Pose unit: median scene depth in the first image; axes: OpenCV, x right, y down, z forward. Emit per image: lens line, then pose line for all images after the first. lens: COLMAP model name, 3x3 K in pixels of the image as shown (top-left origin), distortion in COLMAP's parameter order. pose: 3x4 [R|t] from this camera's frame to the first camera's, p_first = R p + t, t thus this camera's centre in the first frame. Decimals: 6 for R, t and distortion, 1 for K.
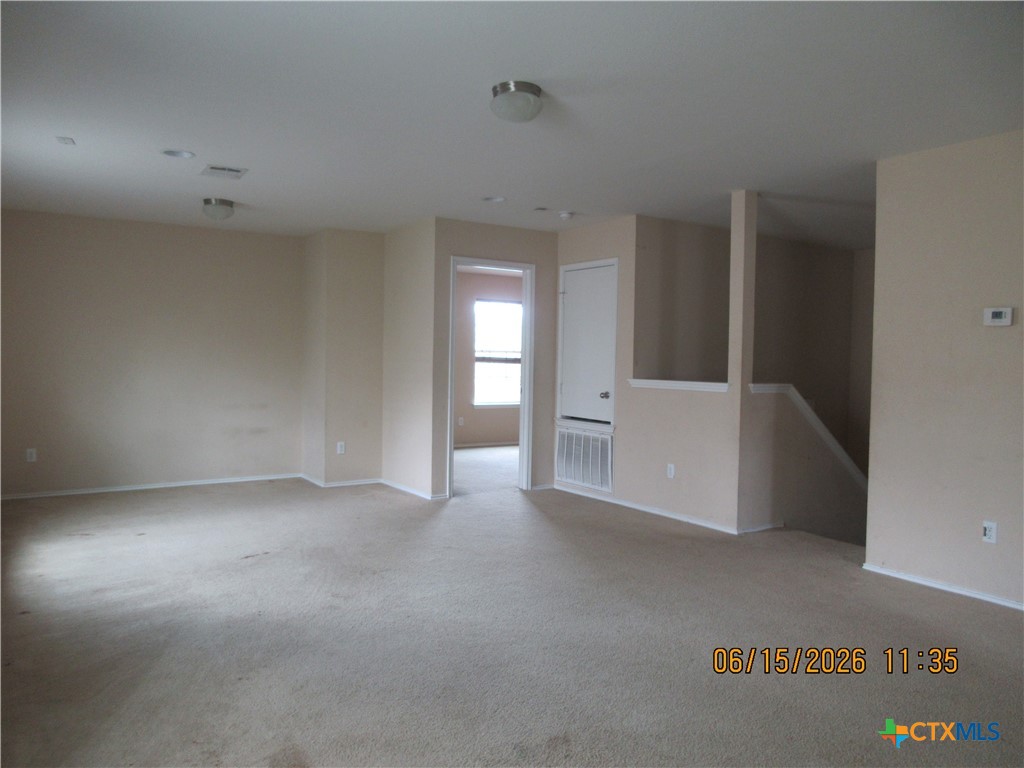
lens RADIAL K [[756.1, 0, 513.3], [0, 756.1, 383.7], [0, 0, 1]] dist [0.000244, -0.007513]
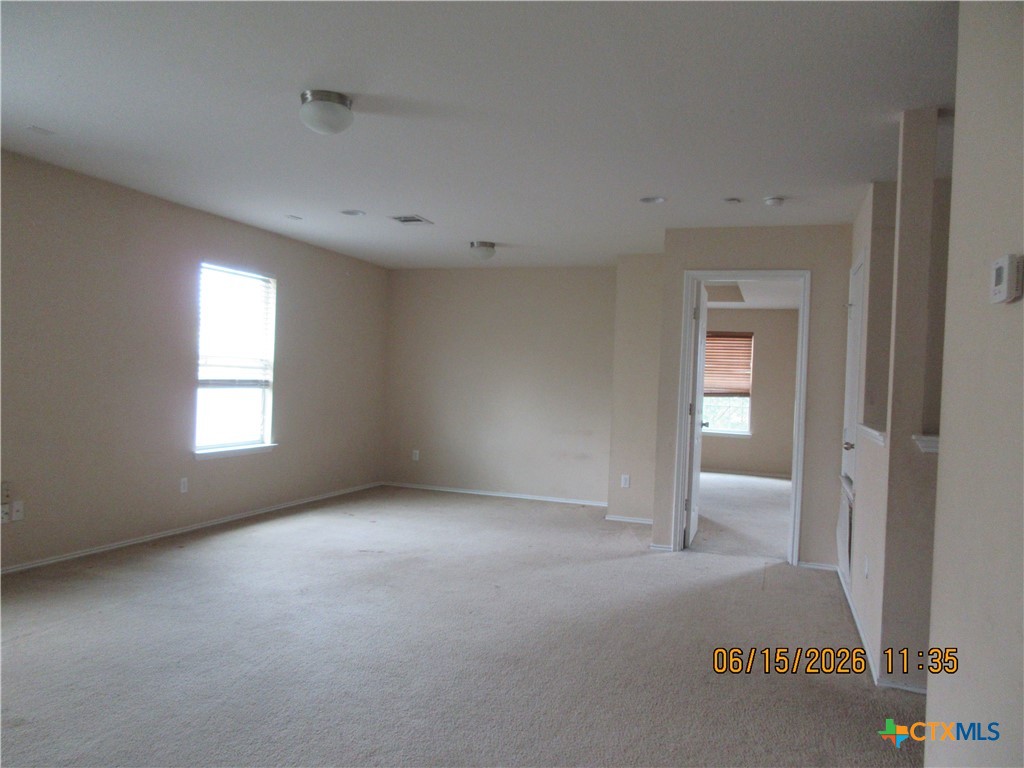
lens RADIAL K [[756.1, 0, 518.1], [0, 756.1, 383.0], [0, 0, 1]] dist [0.000244, -0.007513]
pose [[0.609259, 0.016501, -0.792800, 0.519483], [-0.061194, 0.997780, -0.026259, -0.006525], [0.790607, 0.064513, 0.608916, 0.351159]]
